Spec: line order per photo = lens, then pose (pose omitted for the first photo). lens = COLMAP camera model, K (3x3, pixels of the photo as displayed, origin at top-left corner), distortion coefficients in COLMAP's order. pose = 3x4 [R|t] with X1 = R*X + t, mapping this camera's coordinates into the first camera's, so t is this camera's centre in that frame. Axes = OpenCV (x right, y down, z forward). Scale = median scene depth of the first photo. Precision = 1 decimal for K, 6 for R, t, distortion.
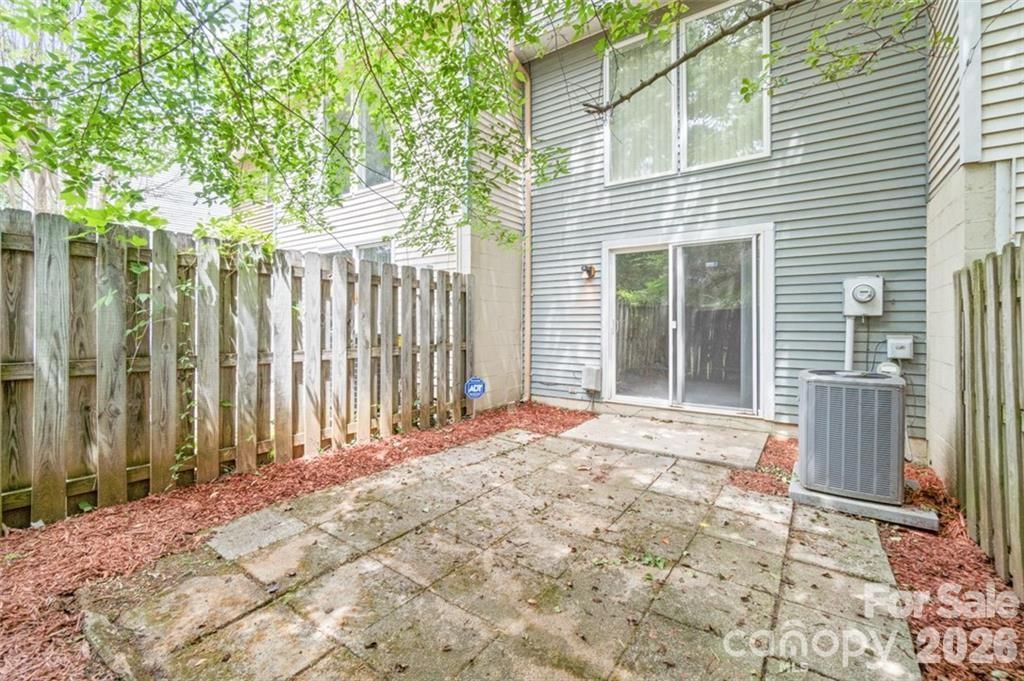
lens RADIAL K [[443.8, 0, 506.0], [0, 443.8, 318.8], [0, 0, 1]] dist [-0.003552, 0.000009]
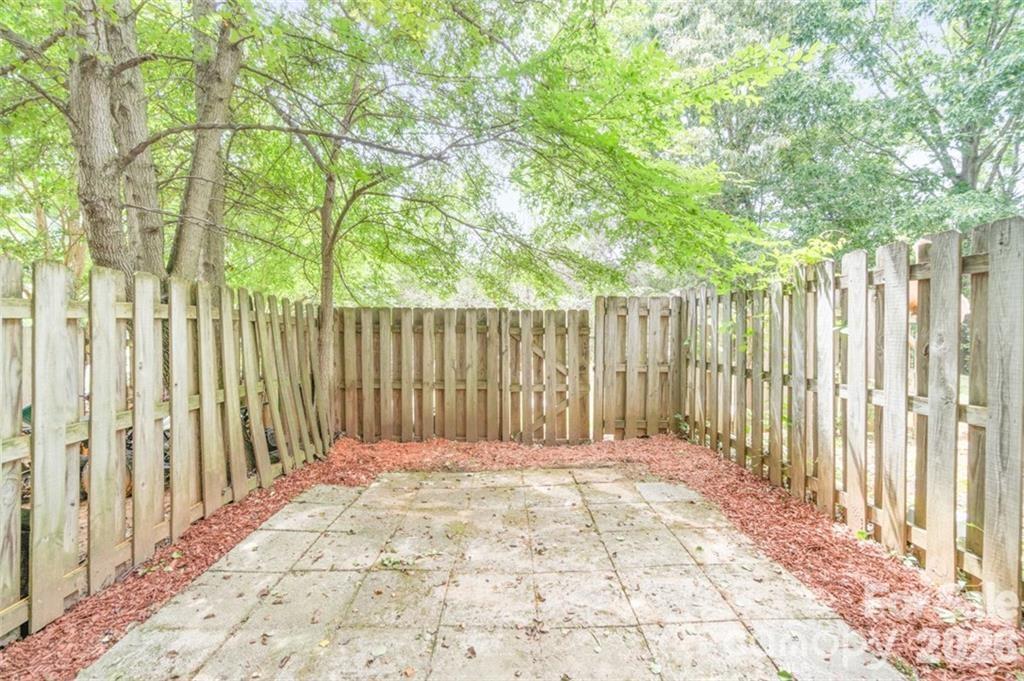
lens RADIAL K [[443.8, 0, 508.7], [0, 443.8, 334.1], [0, 0, 1]] dist [-0.003552, 0.000009]
pose [[-0.811395, -0.001120, -0.584498, 0.592685], [-0.005668, 0.999966, 0.005951, -0.022987], [0.584471, 0.008141, -0.811373, 1.649664]]
